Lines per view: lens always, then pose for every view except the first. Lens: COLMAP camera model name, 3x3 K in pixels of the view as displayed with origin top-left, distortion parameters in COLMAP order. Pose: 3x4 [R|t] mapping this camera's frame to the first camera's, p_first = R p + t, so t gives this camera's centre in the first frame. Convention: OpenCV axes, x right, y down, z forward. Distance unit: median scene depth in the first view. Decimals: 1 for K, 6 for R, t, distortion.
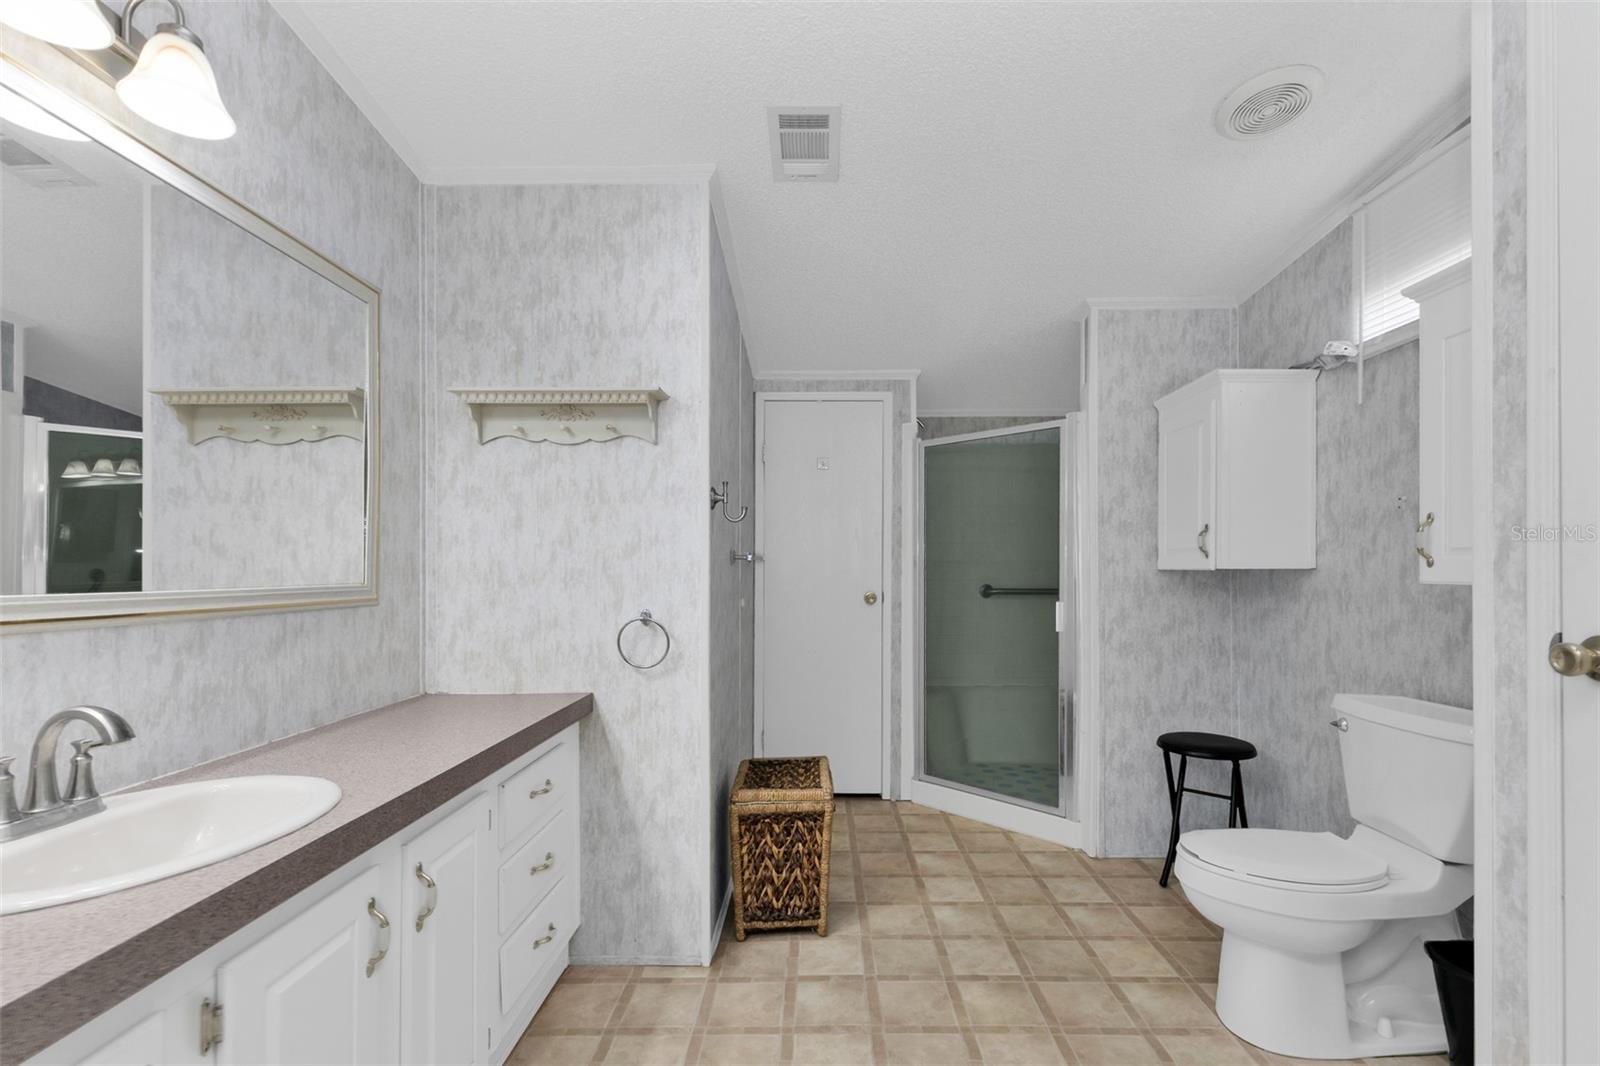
lens RADIAL K [[720.2, 0, 802.8], [0, 720.2, 568.5], [0, 0, 1]] dist [0.002935, 0.000121]
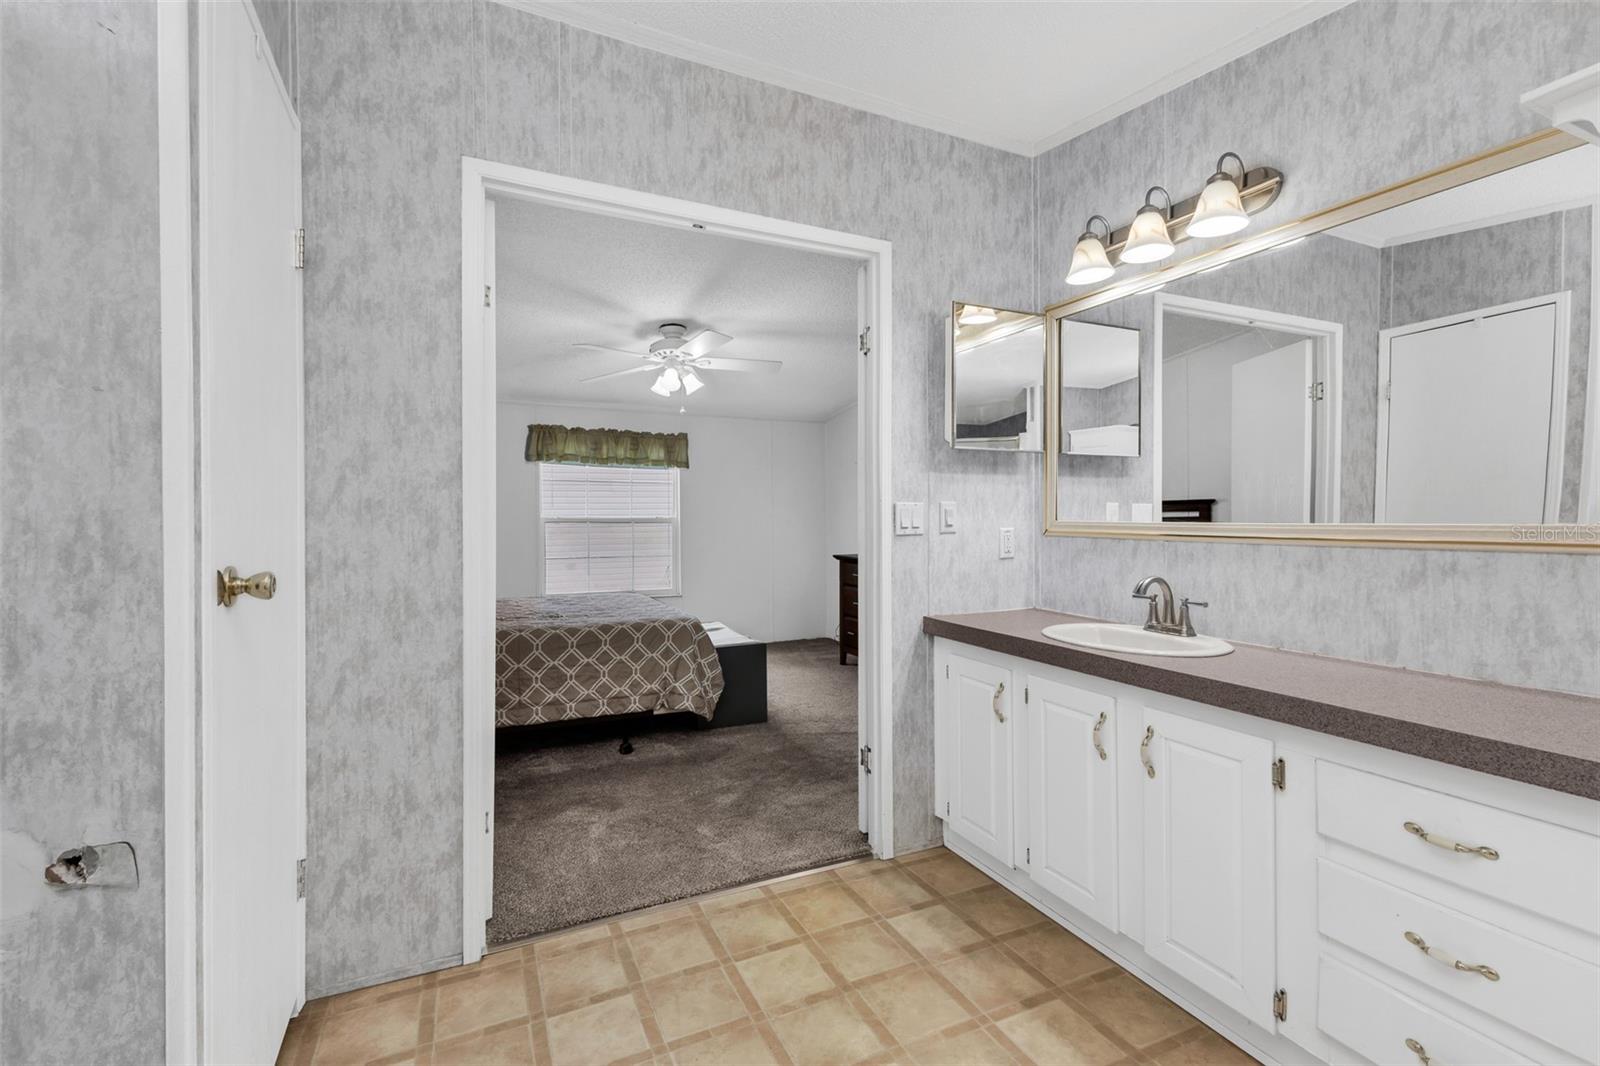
lens RADIAL K [[703.2, 0, 803.4], [0, 703.2, 515.6], [0, 0, 1]] dist [0.001649, -0.000349]
pose [[-0.895099, -0.001080, -0.445867, 0.291934], [0.002777, 0.999964, -0.007998, 0.011427], [0.445859, -0.008397, -0.895064, 0.864307]]
